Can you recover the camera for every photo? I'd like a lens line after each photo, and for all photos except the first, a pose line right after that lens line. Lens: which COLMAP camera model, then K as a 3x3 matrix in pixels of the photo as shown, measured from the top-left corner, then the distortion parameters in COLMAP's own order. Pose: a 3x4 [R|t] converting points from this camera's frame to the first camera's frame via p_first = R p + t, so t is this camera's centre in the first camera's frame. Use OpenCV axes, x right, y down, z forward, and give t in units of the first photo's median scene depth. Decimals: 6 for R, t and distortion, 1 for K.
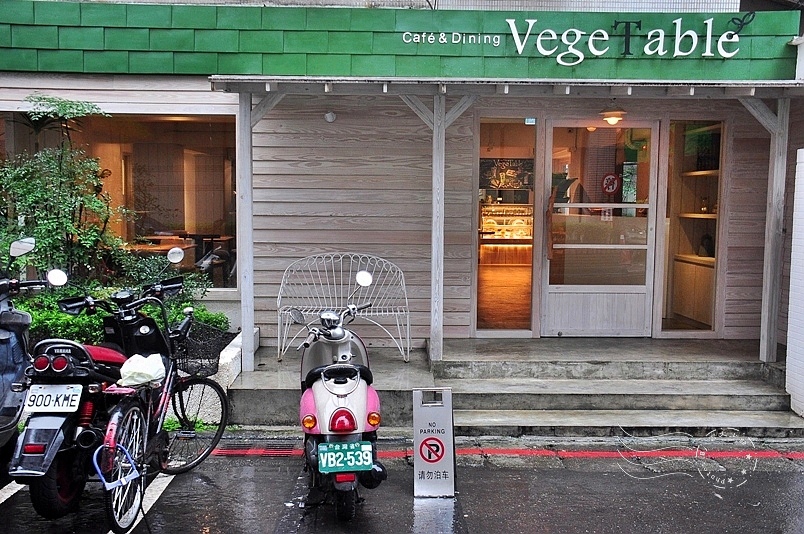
lens RADIAL K [[799.9, 0, 401.9], [0, 799.9, 268.4], [0, 0, 1]] dist [0.004016, 0.000000]
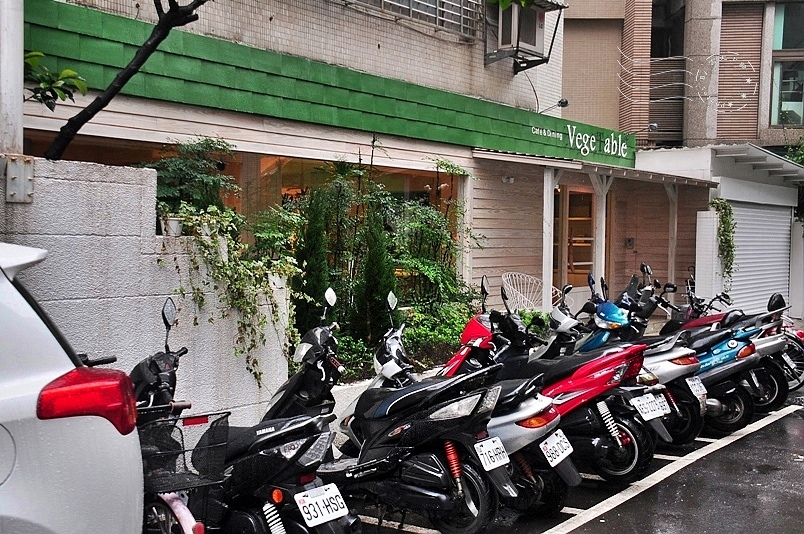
lens RADIAL K [[863.7, 0, 402.3], [0, 863.7, 266.8], [0, 0, 1]] dist [-0.006250, 0.000000]
pose [[0.632220, -0.033759, 0.774053, -1.435881], [0.045112, 0.998959, 0.006722, -0.050684], [-0.773474, 0.030670, 0.633085, 0.160674]]
